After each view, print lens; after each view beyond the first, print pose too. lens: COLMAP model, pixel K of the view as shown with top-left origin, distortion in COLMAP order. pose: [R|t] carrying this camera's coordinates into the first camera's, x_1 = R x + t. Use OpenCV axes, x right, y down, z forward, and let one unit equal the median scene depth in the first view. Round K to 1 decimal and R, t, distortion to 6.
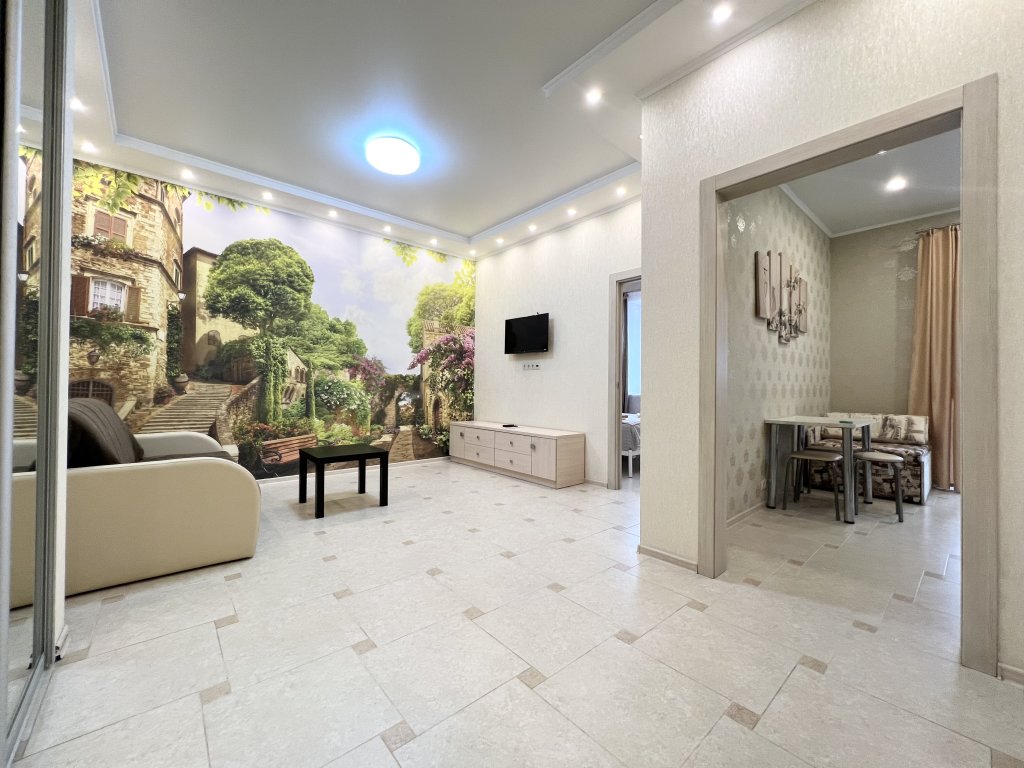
lens RADIAL K [[413.8, 0, 512.0], [0, 413.8, 384.0], [0, 0, 1]] dist [-0.001219, -0.000097]
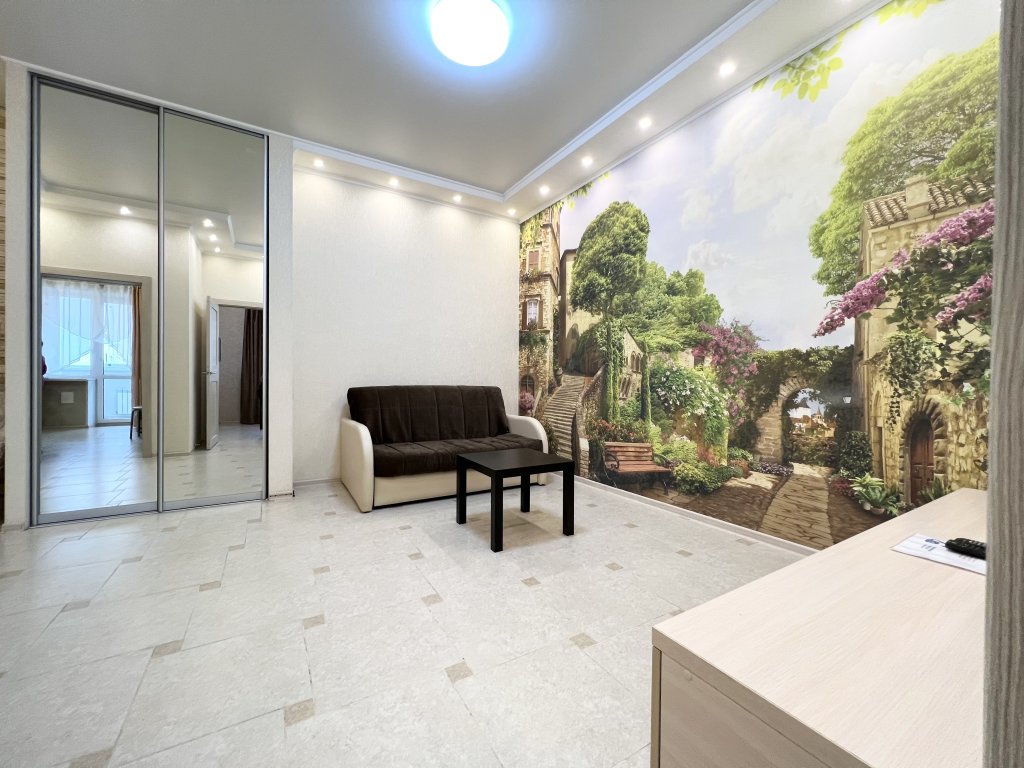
lens RADIAL K [[413.8, 0, 512.0], [0, 413.8, 384.0], [0, 0, 1]] dist [-0.001219, -0.000097]
pose [[-0.187382, -0.004811, -0.982275, 0.275564], [-0.004117, 0.999983, -0.004113, 0.021300], [0.982278, 0.003274, -0.187399, 0.916493]]
